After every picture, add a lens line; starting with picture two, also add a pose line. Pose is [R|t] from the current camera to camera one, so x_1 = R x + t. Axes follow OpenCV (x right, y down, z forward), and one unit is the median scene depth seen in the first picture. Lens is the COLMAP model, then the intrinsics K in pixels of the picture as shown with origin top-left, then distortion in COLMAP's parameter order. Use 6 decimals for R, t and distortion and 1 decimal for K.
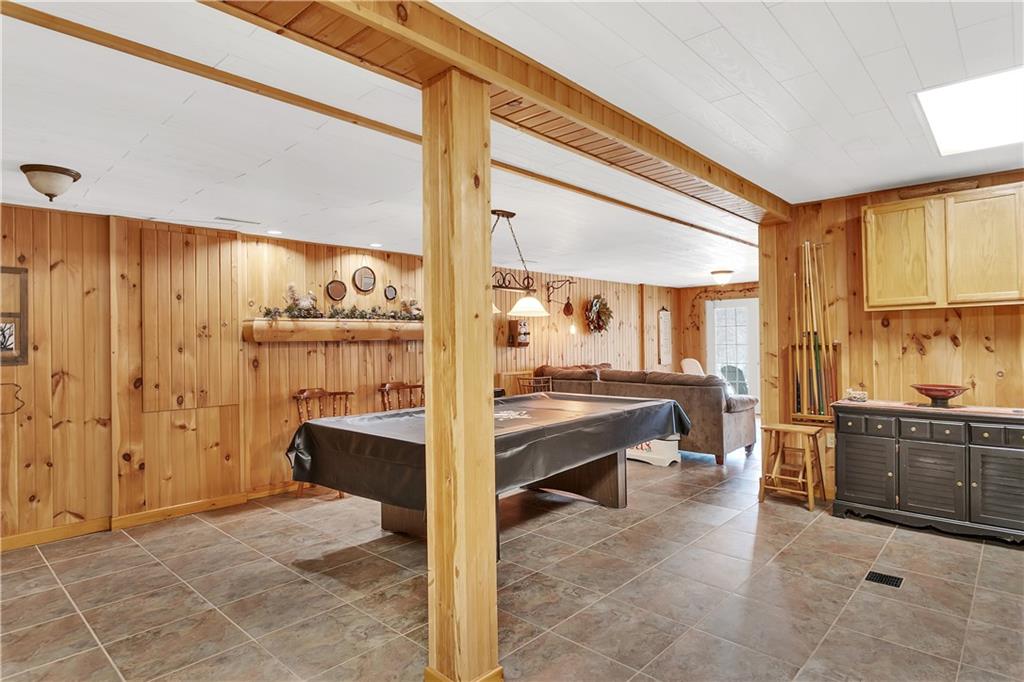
lens RADIAL K [[555.0, 0, 512.0], [0, 555.0, 341.0], [0, 0, 1]] dist [-0.000368, 0.000940]
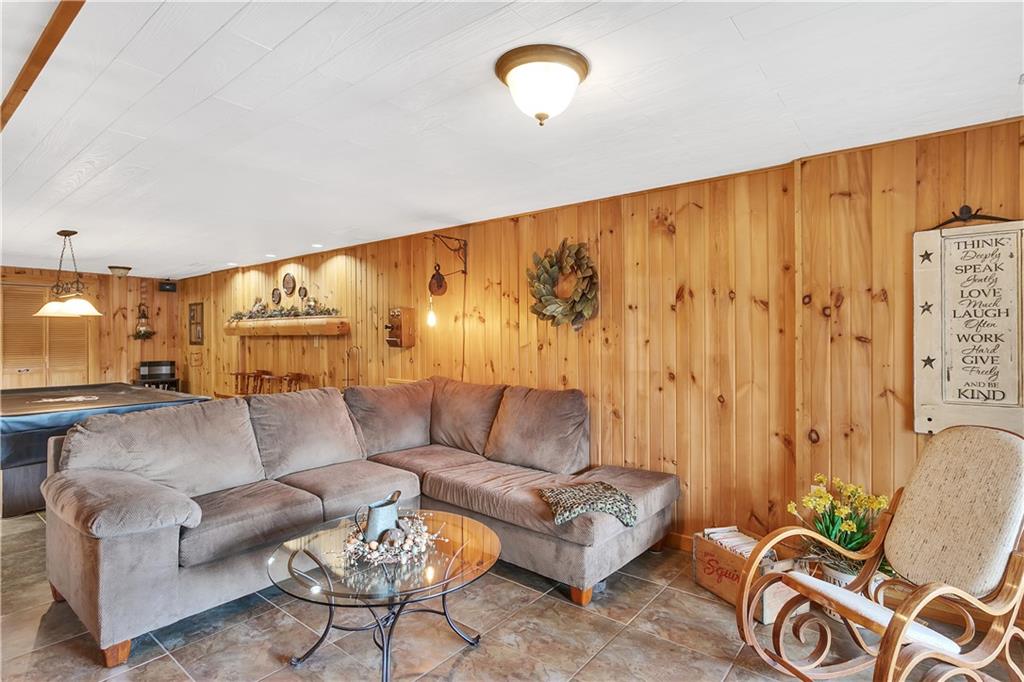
lens RADIAL K [[529.6, 0, 512.0], [0, 529.6, 341.0], [0, 0, 1]] dist [-0.002515, 0.000910]
pose [[0.056293, 0.019882, -0.998216, 0.606139], [-0.001820, 0.999802, 0.019811, -0.008160], [0.998413, 0.000701, 0.056318, 0.953735]]
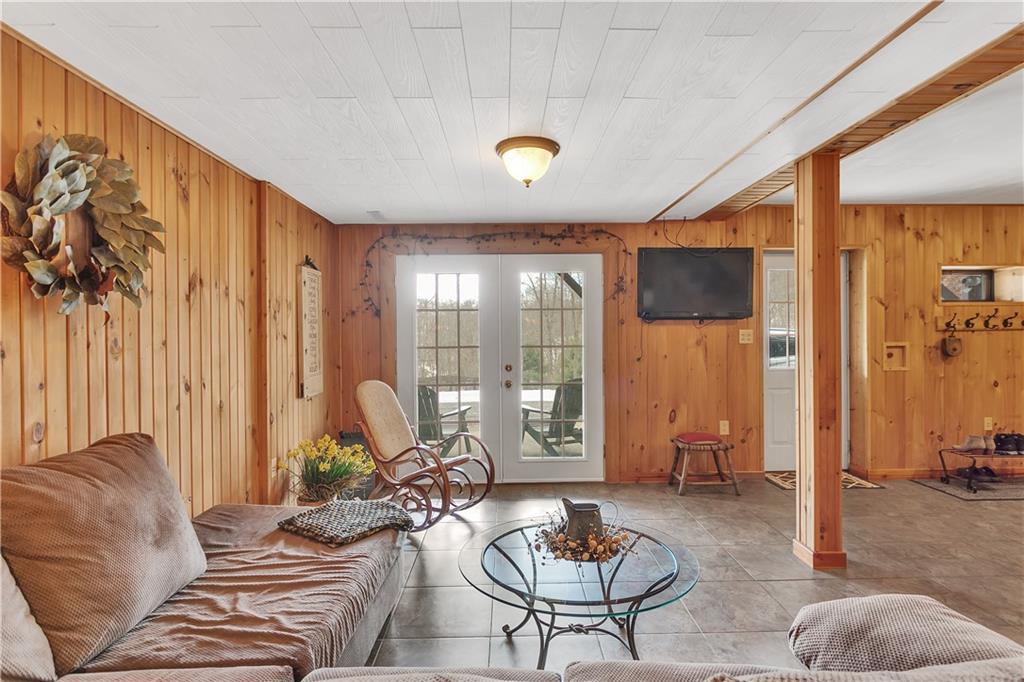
lens RADIAL K [[529.6, 0, 512.0], [0, 529.6, 341.0], [0, 0, 1]] dist [-0.002515, 0.000910]
pose [[0.723748, -0.003017, 0.690058, 0.135092], [-0.001275, 0.999983, 0.005709, -0.002057], [-0.690063, -0.005012, 0.723732, 0.742660]]
